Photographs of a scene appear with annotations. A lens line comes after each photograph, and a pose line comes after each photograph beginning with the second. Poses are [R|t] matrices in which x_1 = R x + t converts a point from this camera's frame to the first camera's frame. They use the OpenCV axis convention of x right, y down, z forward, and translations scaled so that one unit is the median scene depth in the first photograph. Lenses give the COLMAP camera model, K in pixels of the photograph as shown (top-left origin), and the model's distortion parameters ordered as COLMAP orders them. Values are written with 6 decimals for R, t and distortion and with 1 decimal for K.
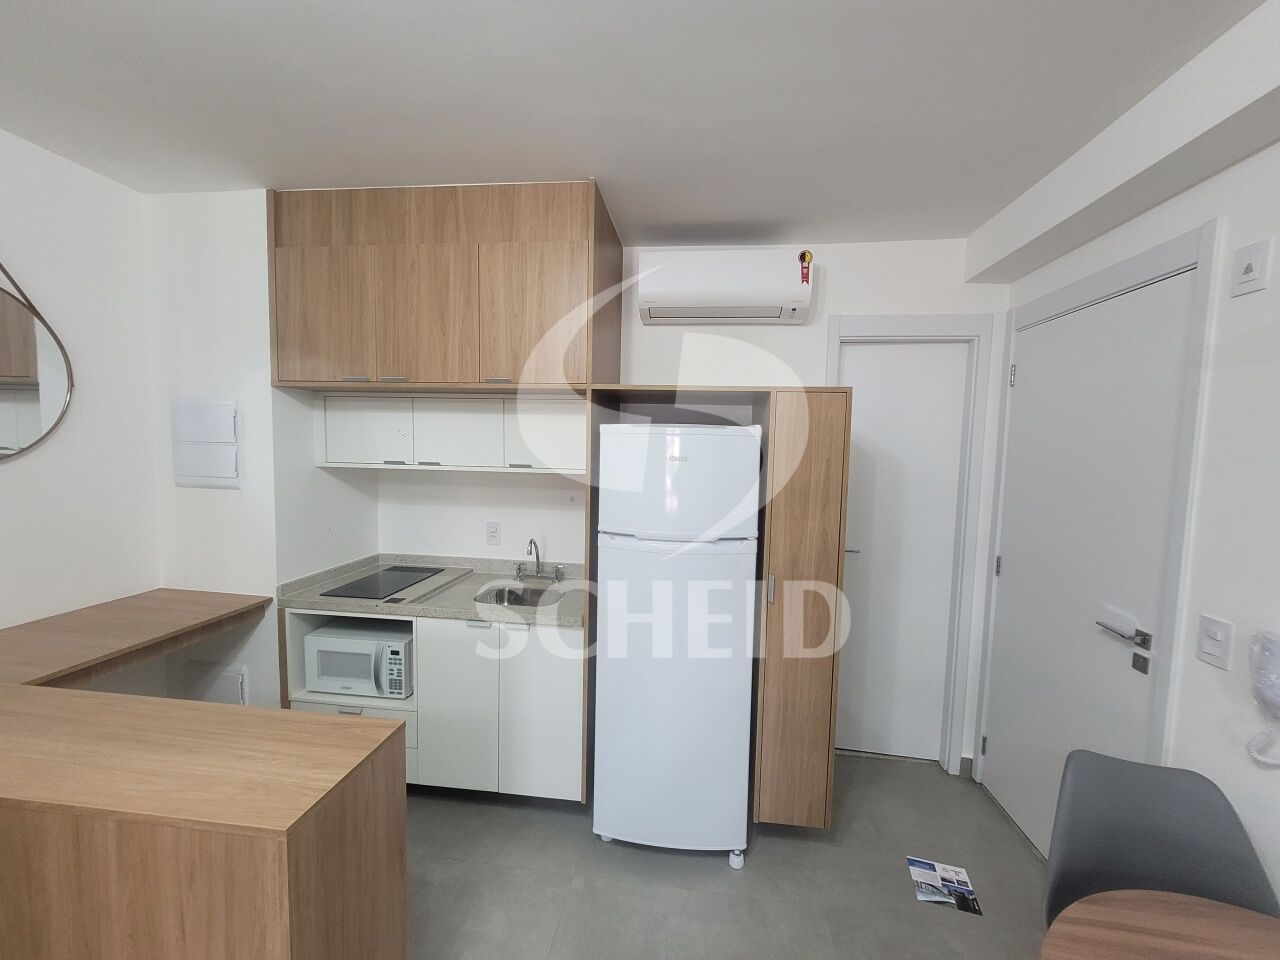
lens RADIAL K [[500.6, 0, 642.5], [0, 500.6, 480.9], [0, 0, 1]] dist [0.000595, -0.001677]
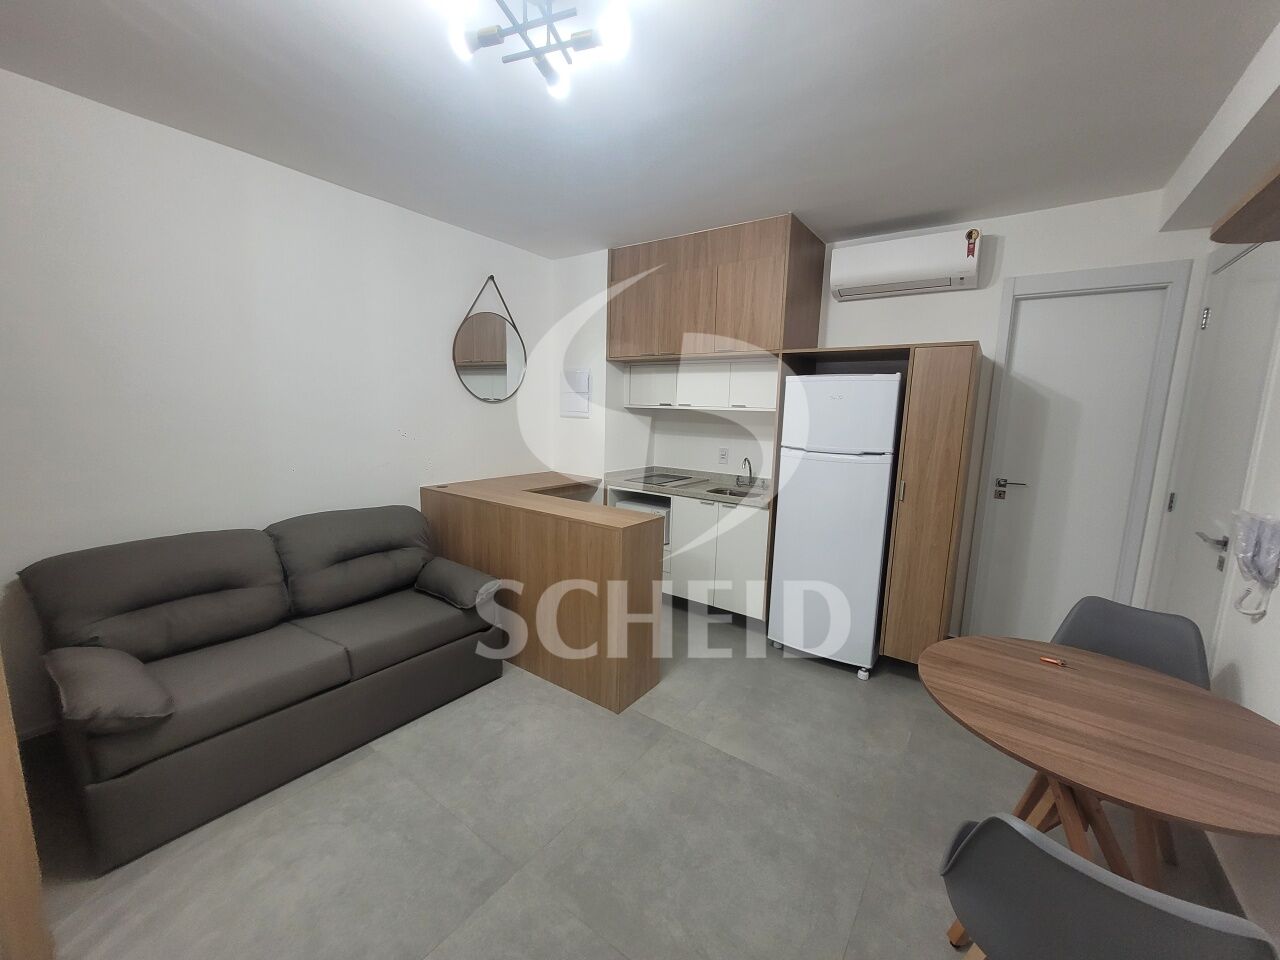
lens RADIAL K [[500.6, 0, 639.5], [0, 500.6, 483.1], [0, 0, 1]] dist [0.000595, -0.001677]
pose [[0.871761, 0.072621, -0.484519, 0.267898], [-0.040669, 0.996267, 0.076151, 0.106988], [0.488240, -0.046681, 0.871460, -0.530468]]
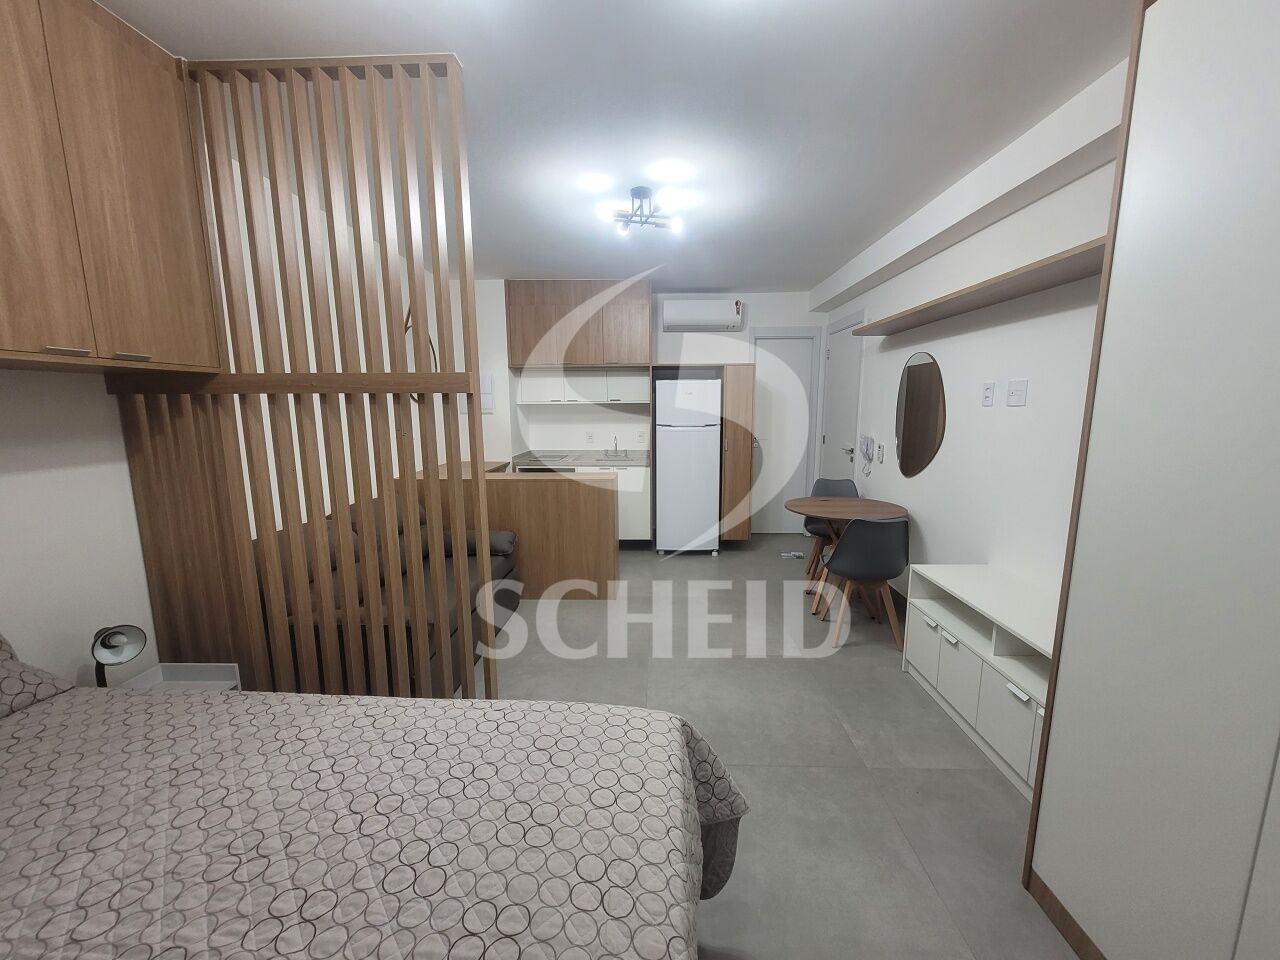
lens RADIAL K [[500.6, 0, 642.6], [0, 500.6, 484.6], [0, 0, 1]] dist [0.000595, -0.001677]
pose [[0.995622, -0.042172, 0.083419, -0.346477], [0.034571, 0.995292, 0.090549, 0.156489], [-0.086845, -0.087269, 0.992392, -1.352030]]
